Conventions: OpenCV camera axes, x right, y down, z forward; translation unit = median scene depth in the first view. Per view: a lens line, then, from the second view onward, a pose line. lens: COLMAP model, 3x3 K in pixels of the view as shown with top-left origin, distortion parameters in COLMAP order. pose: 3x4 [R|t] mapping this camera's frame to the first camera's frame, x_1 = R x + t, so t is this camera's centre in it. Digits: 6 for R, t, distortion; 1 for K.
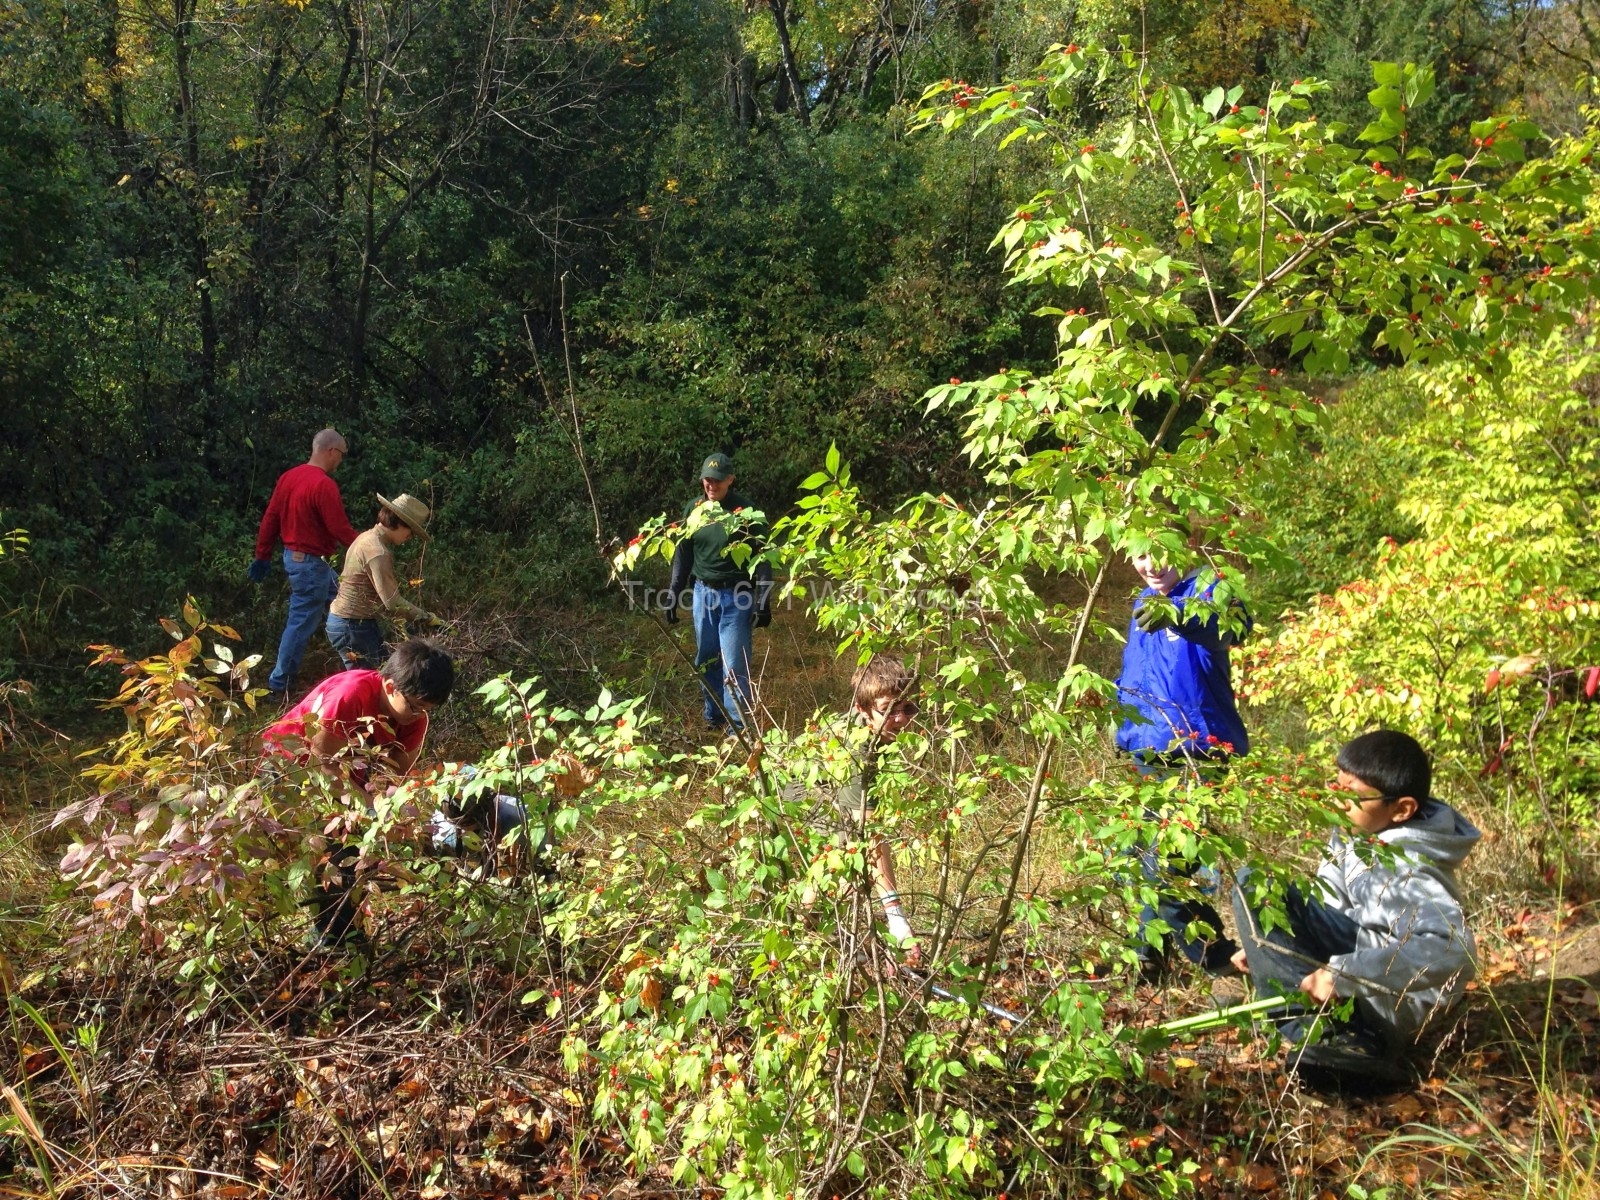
lens RADIAL K [[1394.9, 0, 800.0], [0, 1394.9, 600.0], [0, 0, 1]] dist [0.079776, -0.152863]
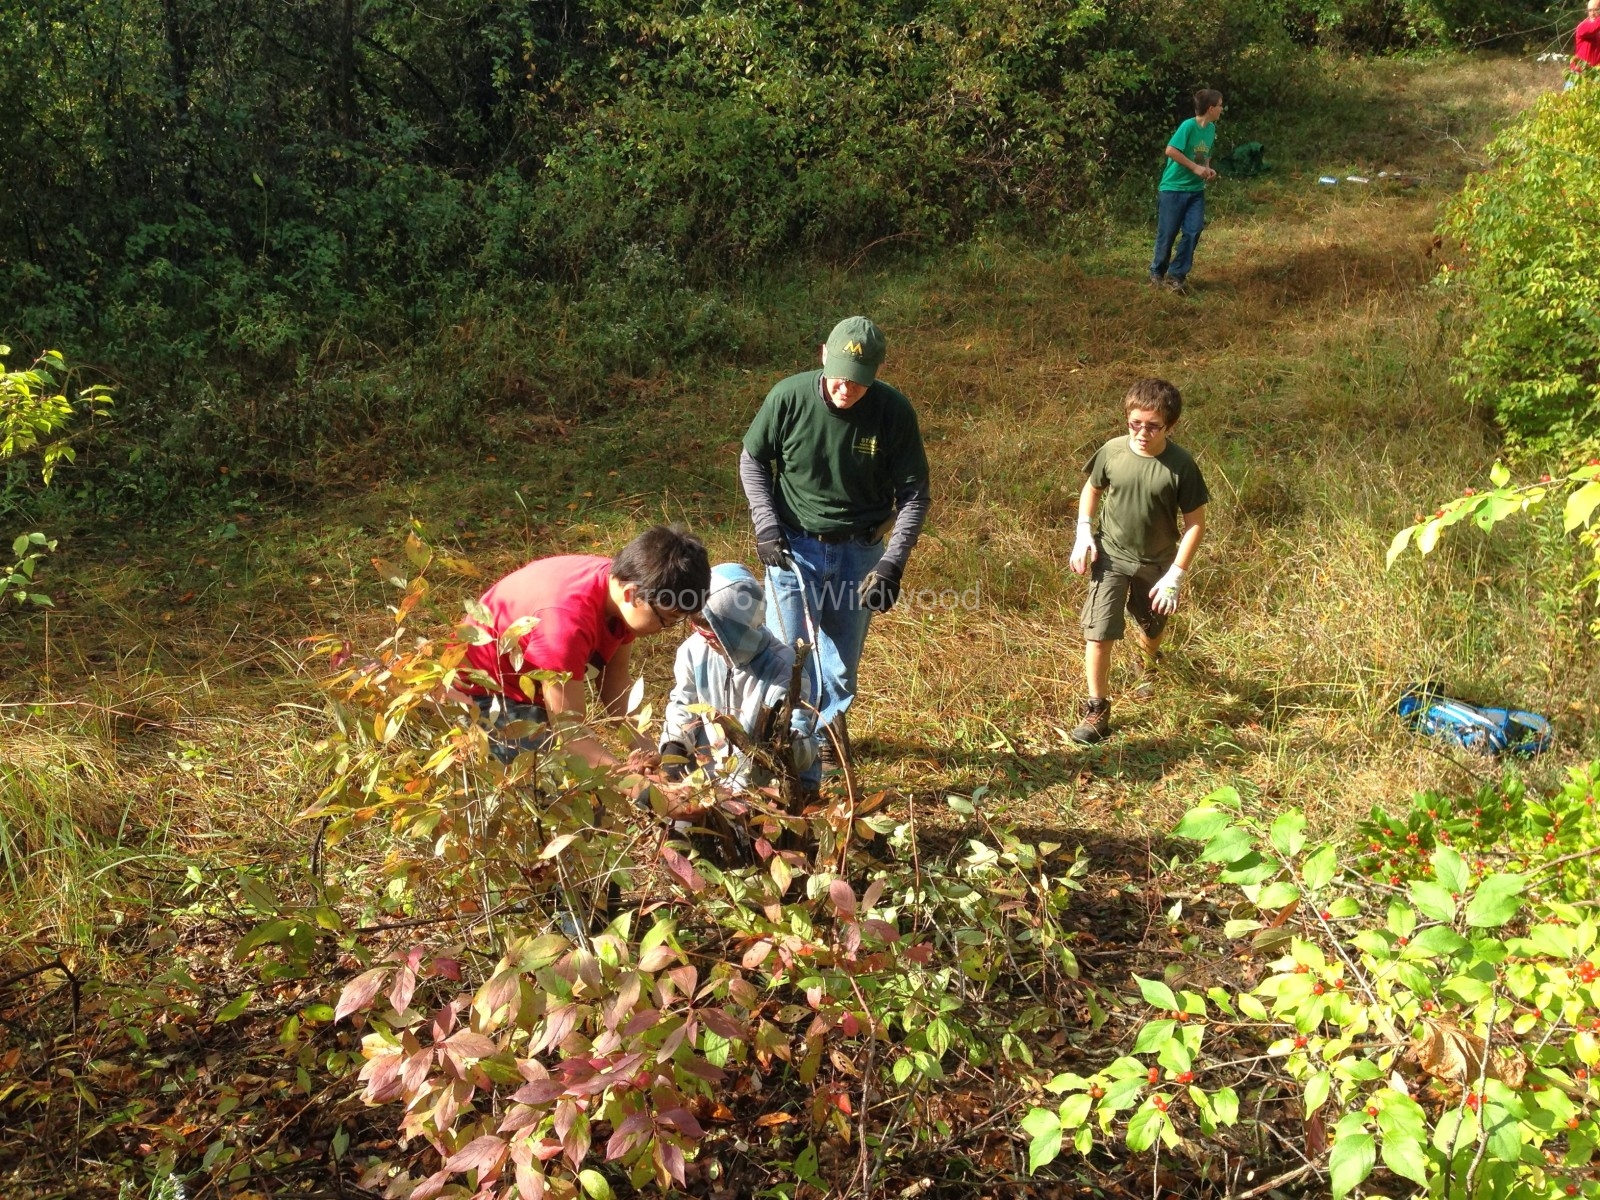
lens RADIAL K [[1400.7, 0, 761.0], [0, 1400.7, 573.4], [0, 0, 1]] dist [0.093781, -0.138580]
pose [[0.999832, -0.018225, -0.001900, -0.181626], [0.018258, 0.982094, 0.187505, -0.067171], [-0.001551, -0.187508, 0.982262, 0.234441]]
